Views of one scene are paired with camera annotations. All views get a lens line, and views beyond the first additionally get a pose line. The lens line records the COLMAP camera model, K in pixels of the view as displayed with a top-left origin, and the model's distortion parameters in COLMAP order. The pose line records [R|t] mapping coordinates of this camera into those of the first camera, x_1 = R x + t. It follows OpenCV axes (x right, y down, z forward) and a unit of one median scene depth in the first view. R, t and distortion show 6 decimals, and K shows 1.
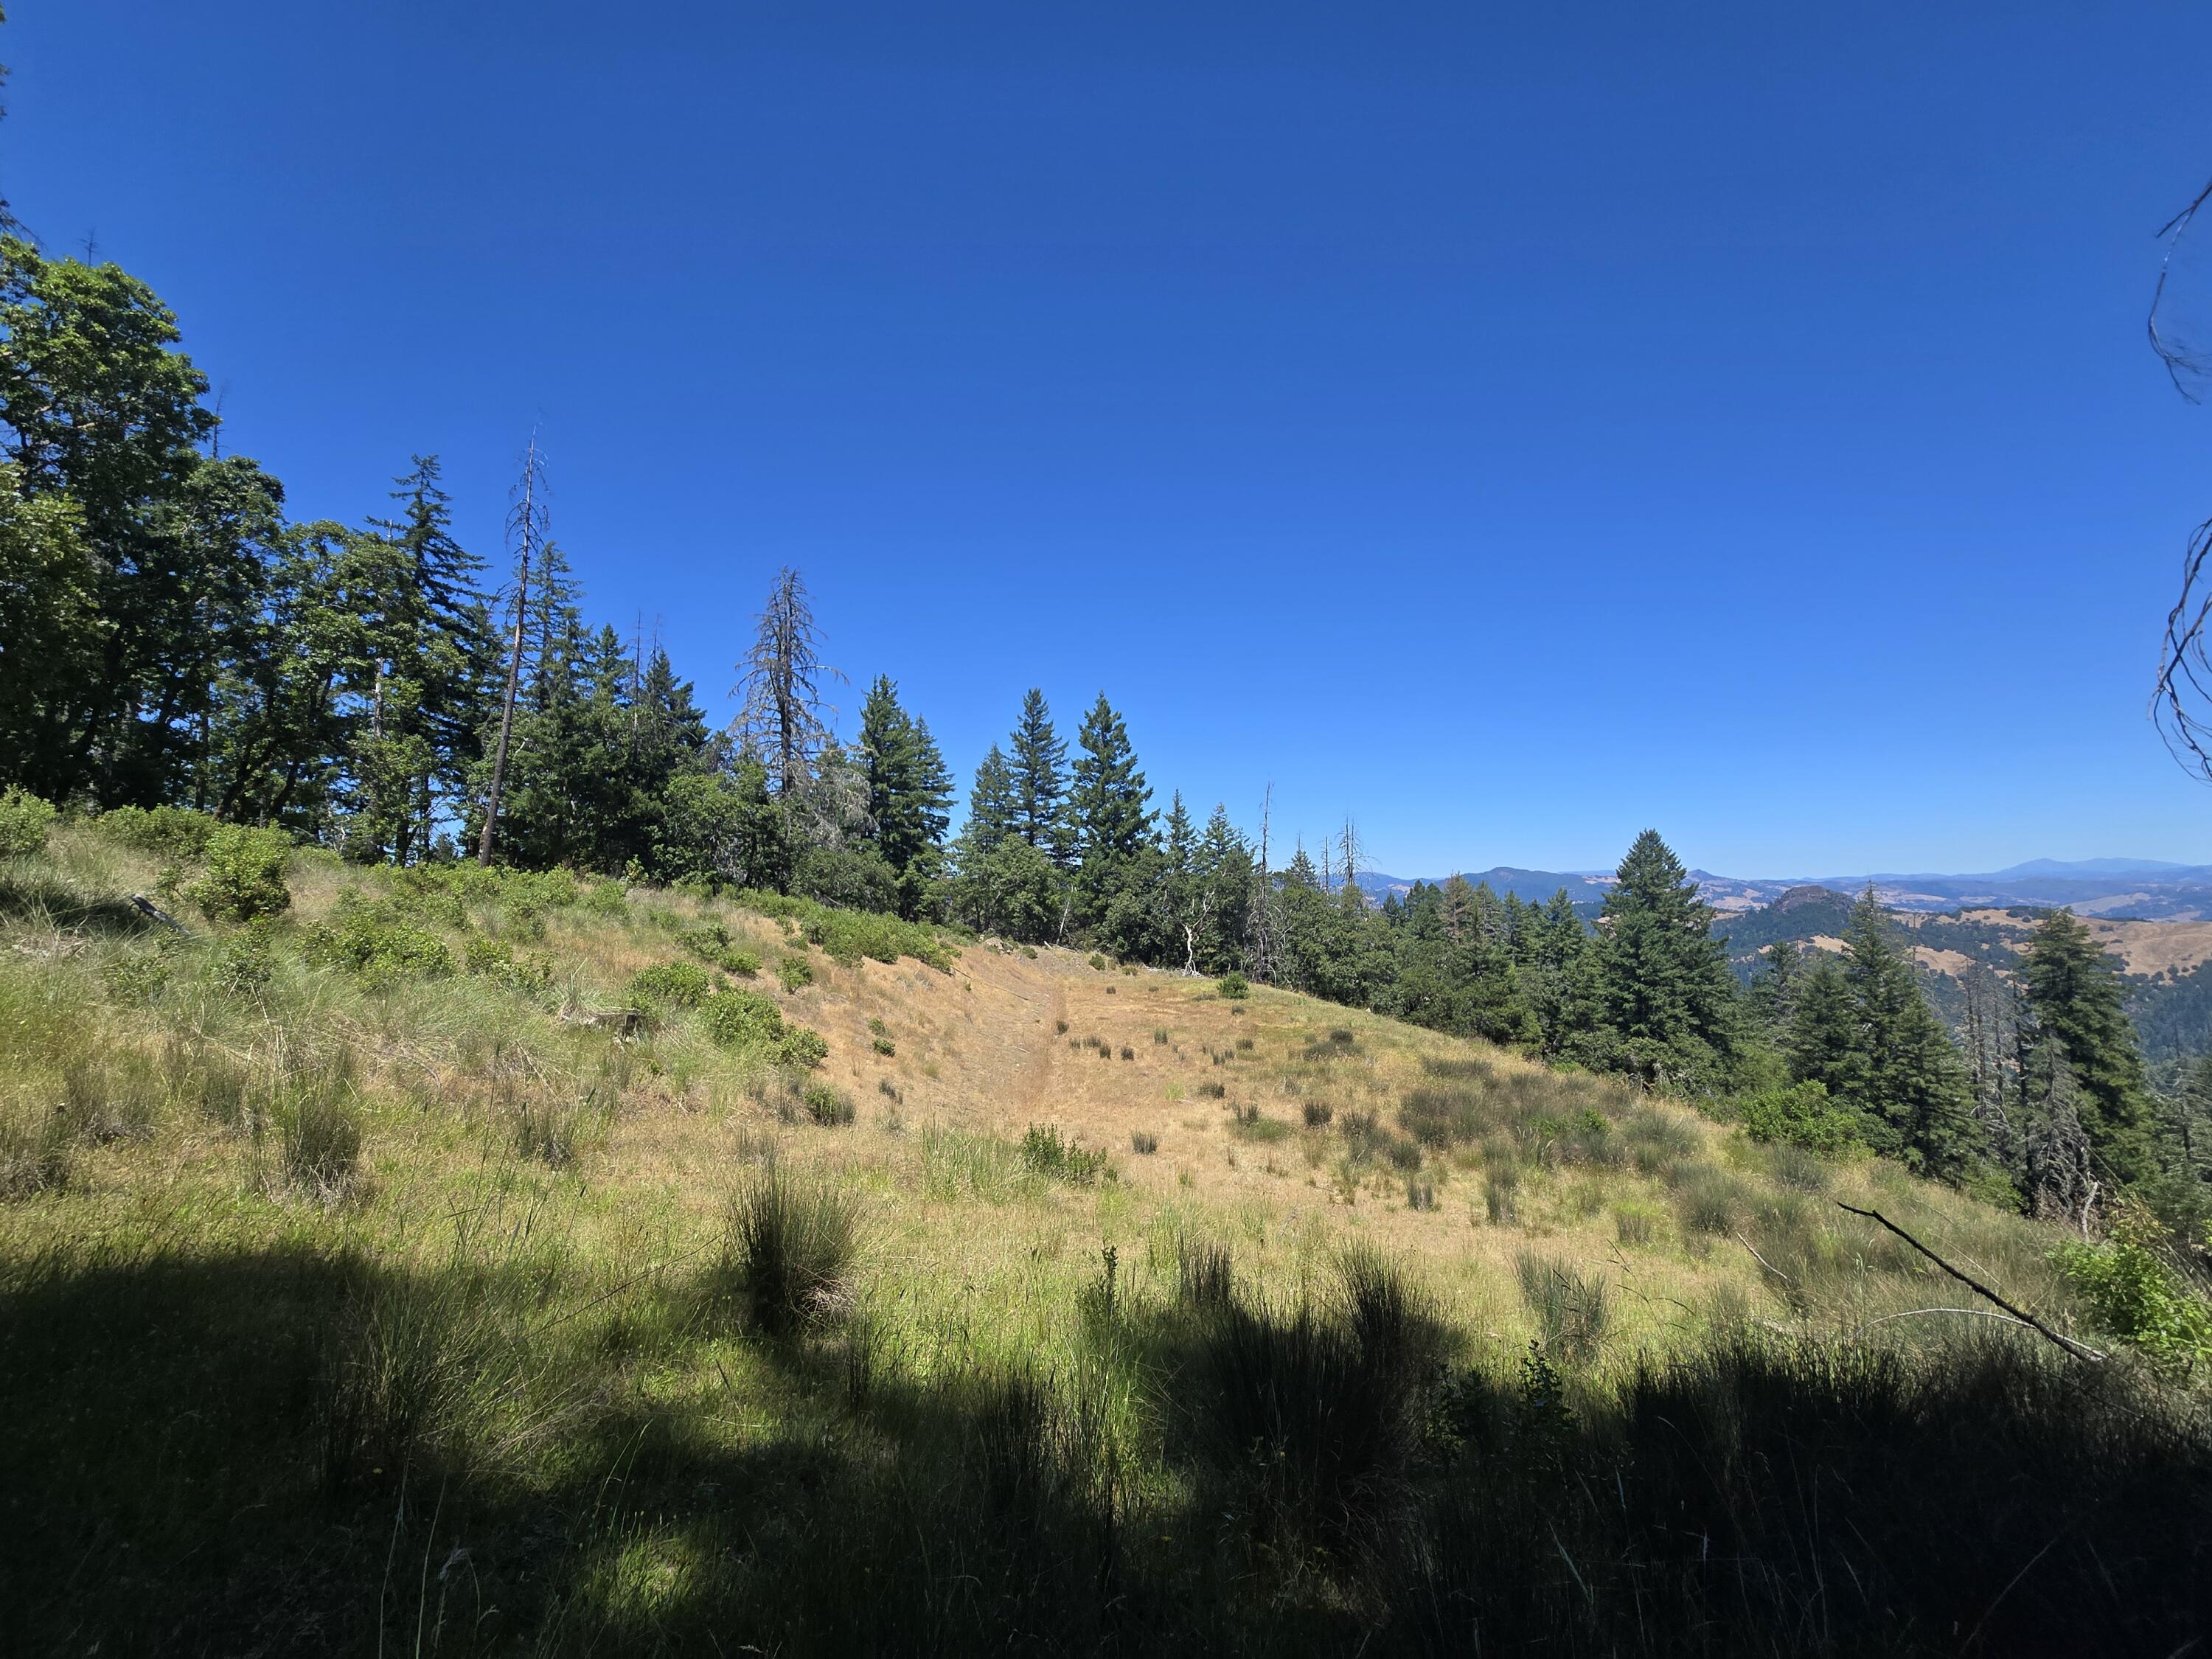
lens RADIAL K [[950.3, 0, 1098.4], [0, 950.3, 824.9], [0, 0, 1]] dist [0.011278, 0.000197]
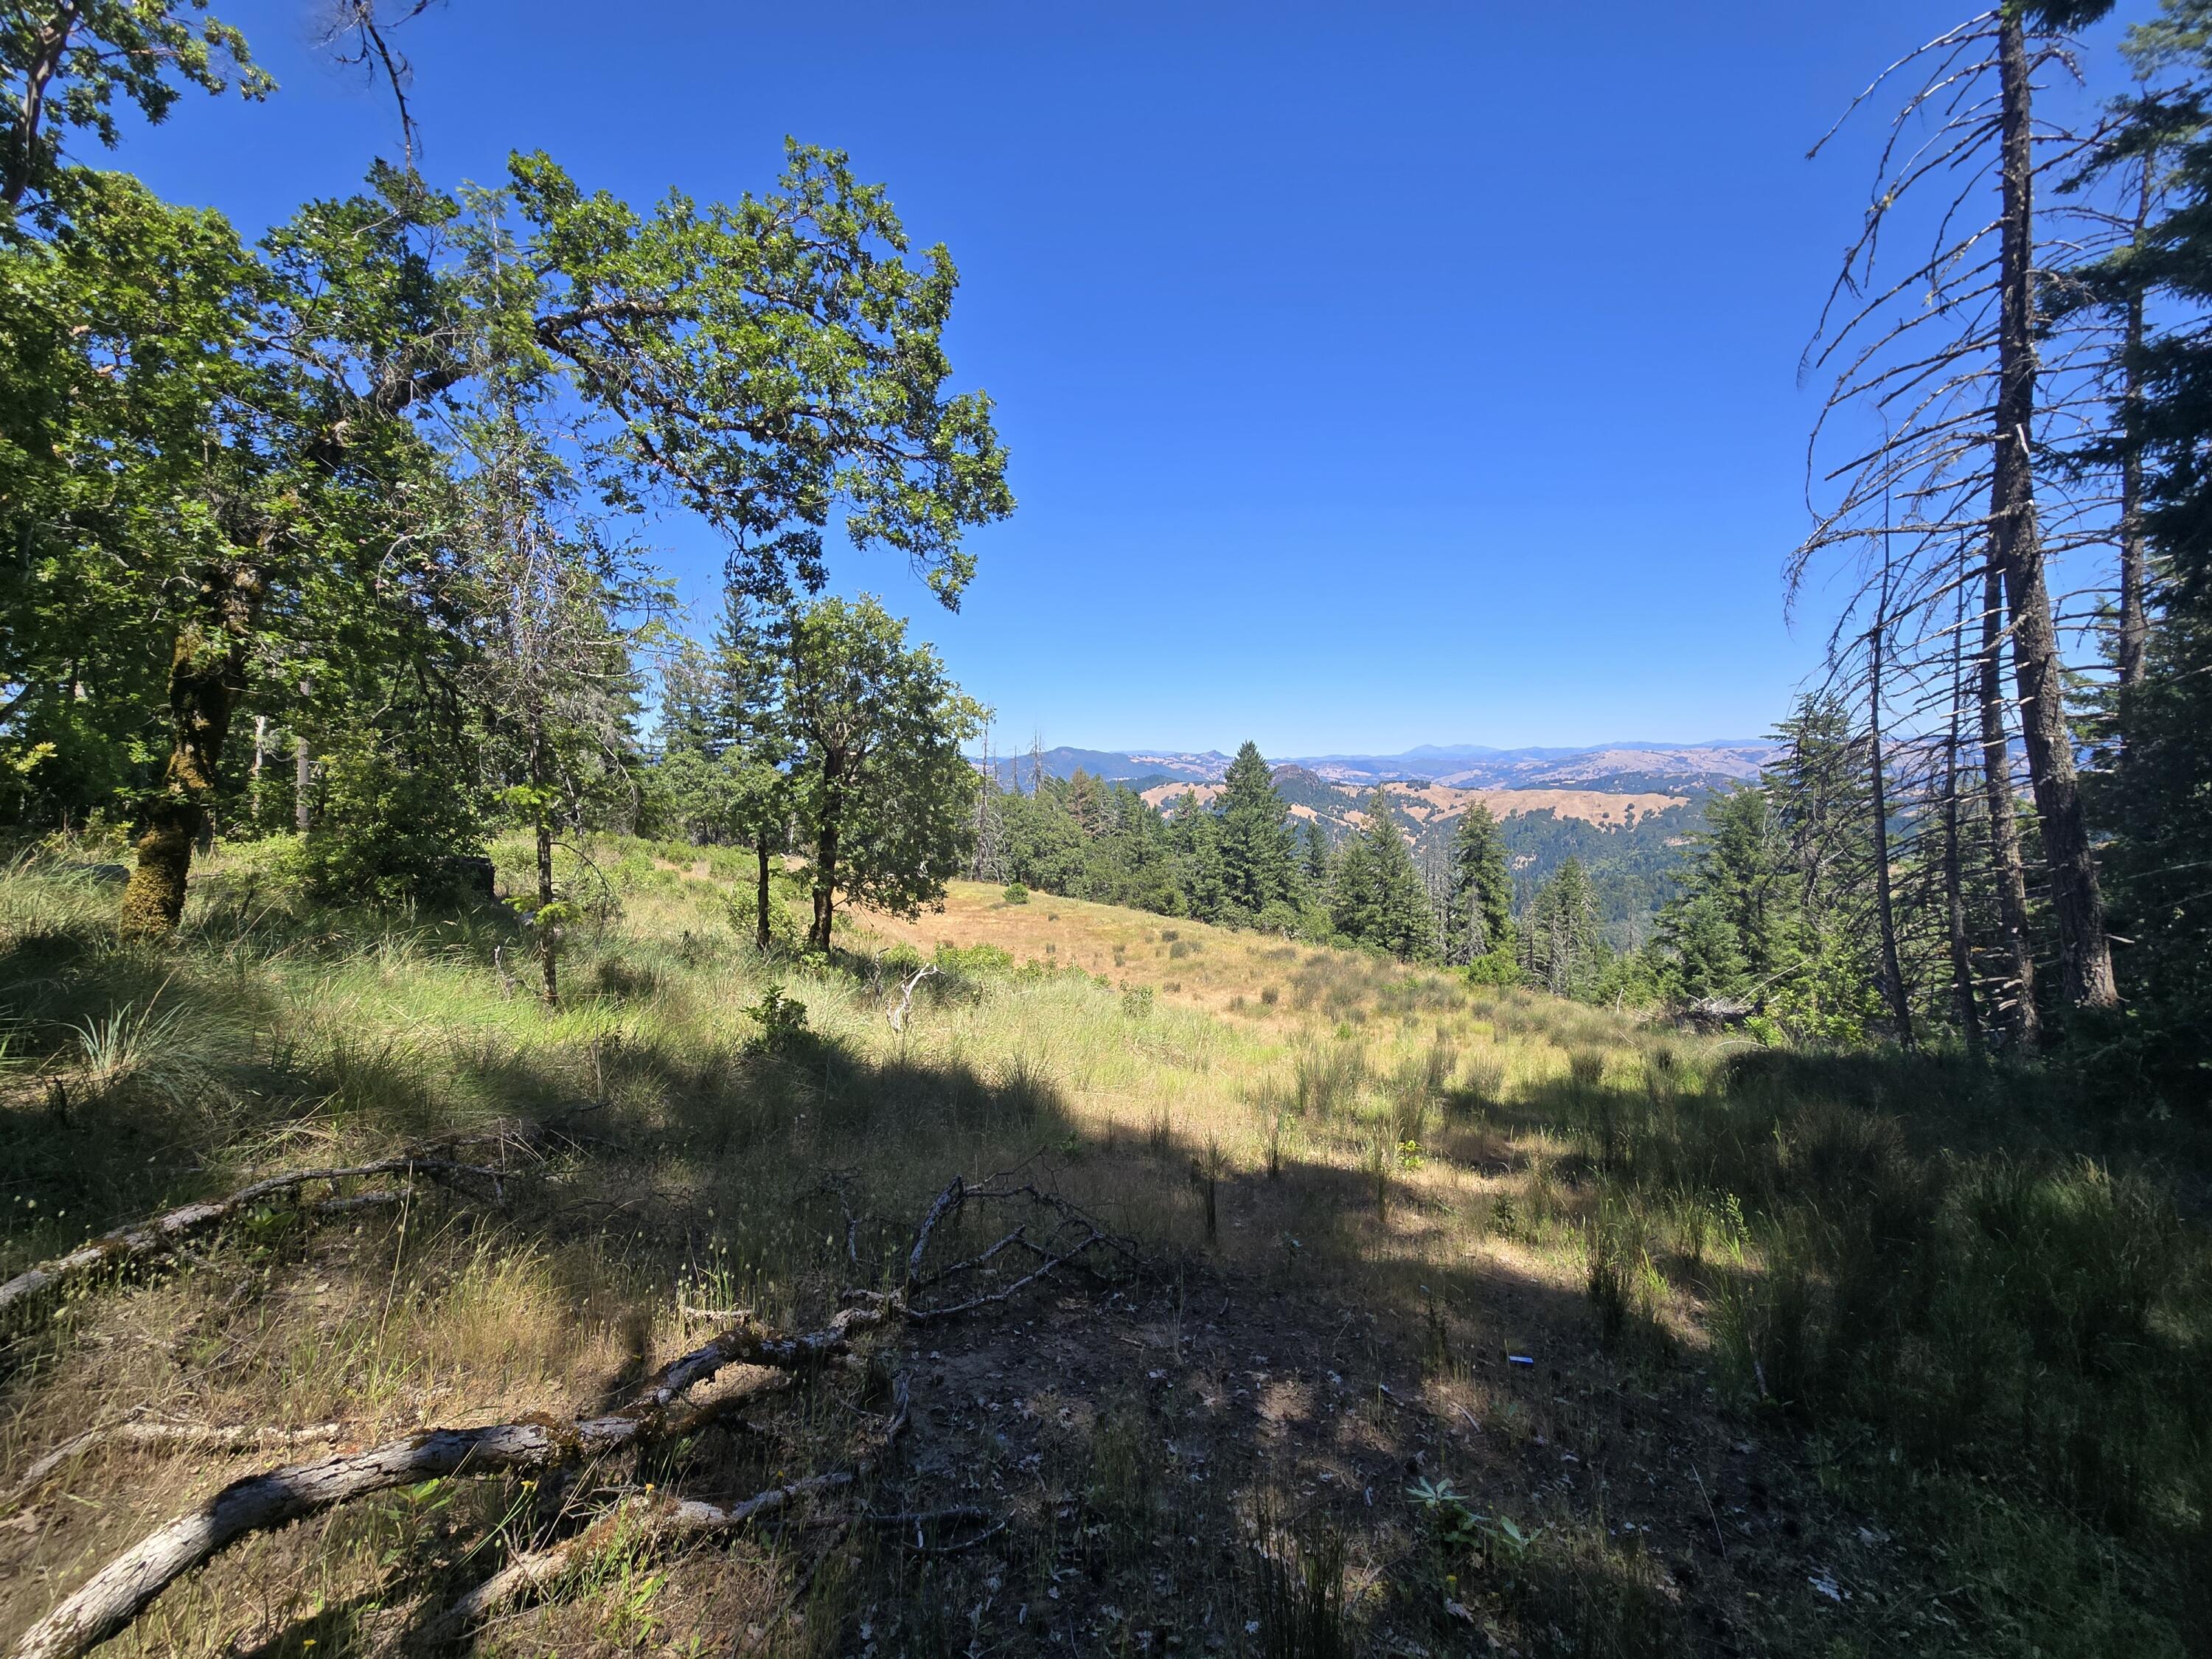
lens RADIAL K [[950.3, 0, 1108.5], [0, 950.3, 835.0], [0, 0, 1]] dist [0.011278, 0.000197]
pose [[0.894447, -0.032464, 0.445994, -0.162387], [-0.031571, 0.990288, 0.135398, -0.038424], [-0.446059, -0.135187, 0.884735, -0.049986]]
